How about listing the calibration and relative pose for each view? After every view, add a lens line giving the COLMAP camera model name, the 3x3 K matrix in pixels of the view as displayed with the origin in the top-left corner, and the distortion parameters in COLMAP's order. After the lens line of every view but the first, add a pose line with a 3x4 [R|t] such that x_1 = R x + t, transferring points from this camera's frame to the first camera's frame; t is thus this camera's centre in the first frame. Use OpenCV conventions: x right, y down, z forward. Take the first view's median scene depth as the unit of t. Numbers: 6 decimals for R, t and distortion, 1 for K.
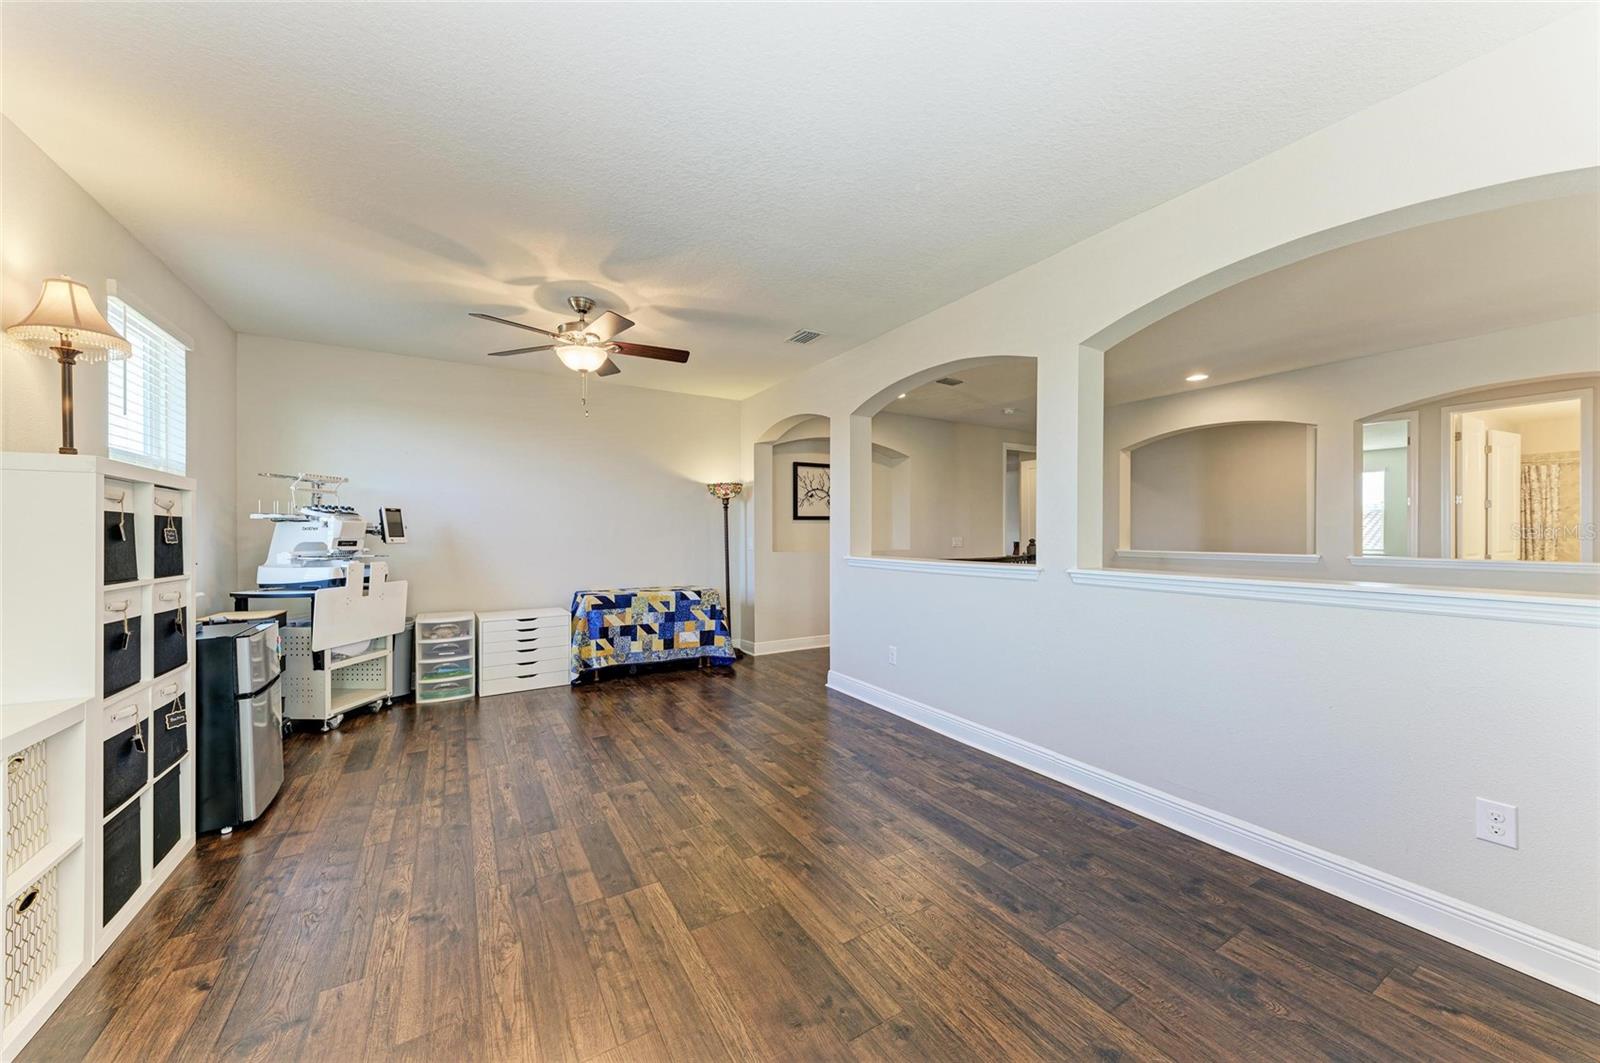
lens RADIAL K [[572.4, 0, 800.0], [0, 572.4, 531.5], [0, 0, 1]] dist [0.020571, -0.000038]
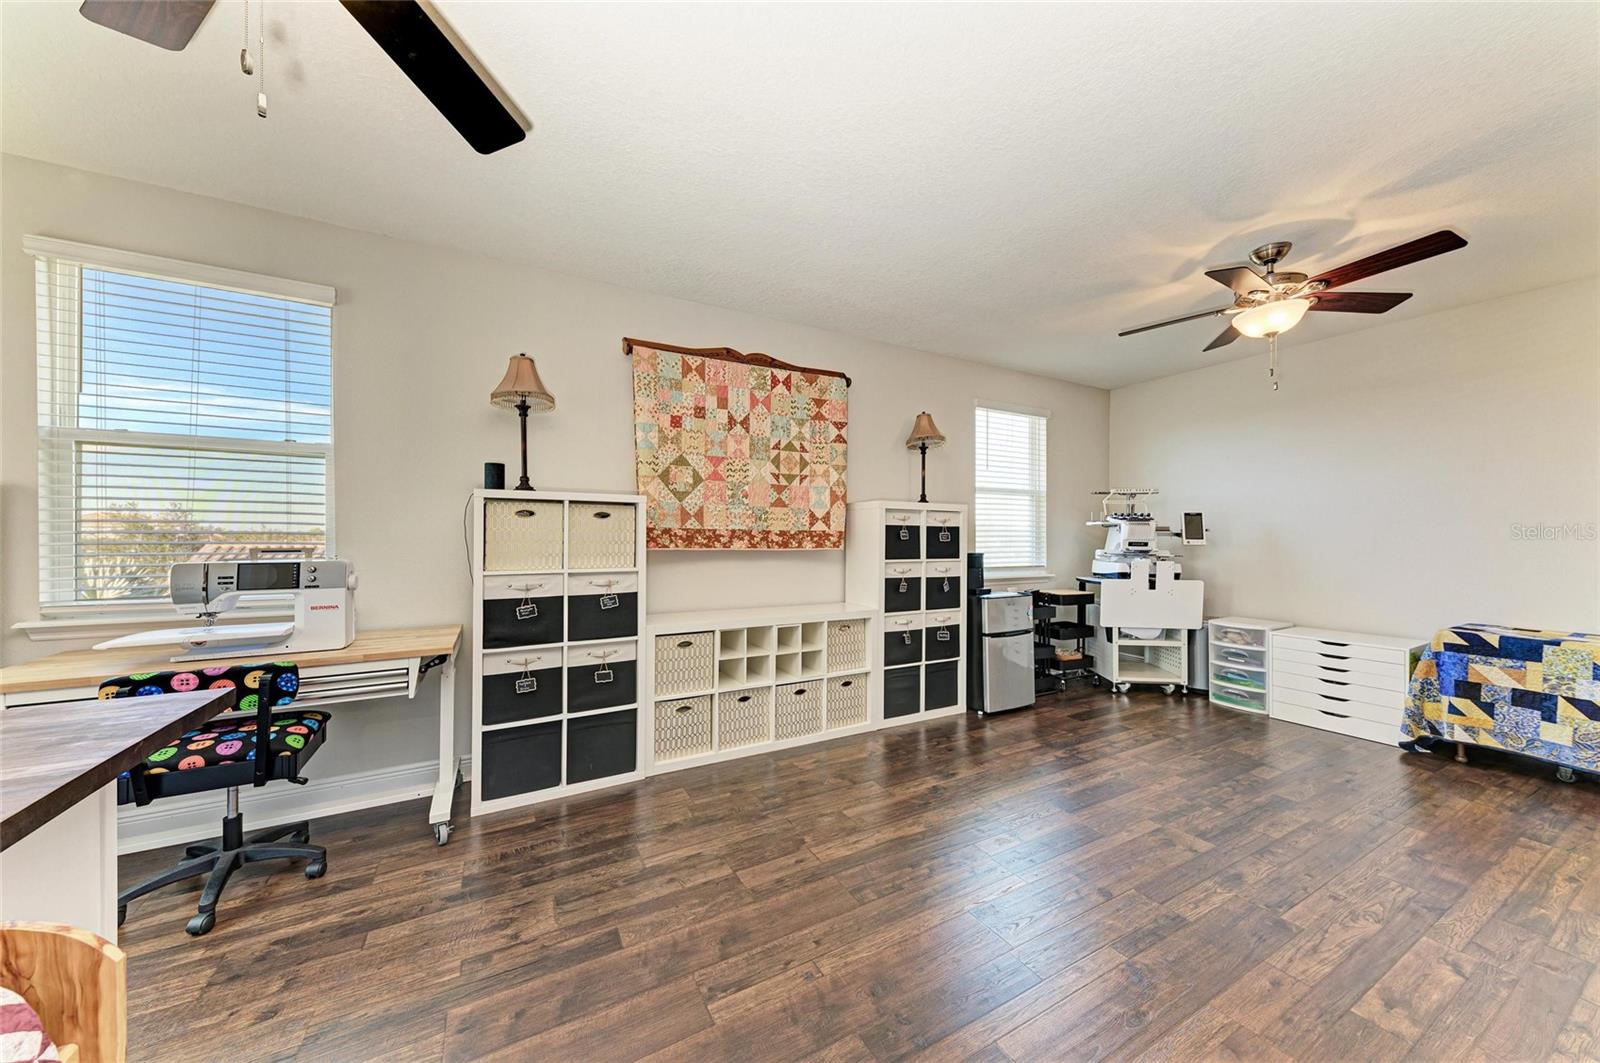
lens RADIAL K [[551.2, 0, 800.0], [0, 551.2, 531.5], [0, 0, 1]] dist [0.000262, -0.000064]
pose [[-0.044325, -0.006977, -0.998993, 0.395243], [0.002322, 0.999972, -0.007087, 0.000608], [0.999014, -0.002634, -0.044308, 0.349993]]
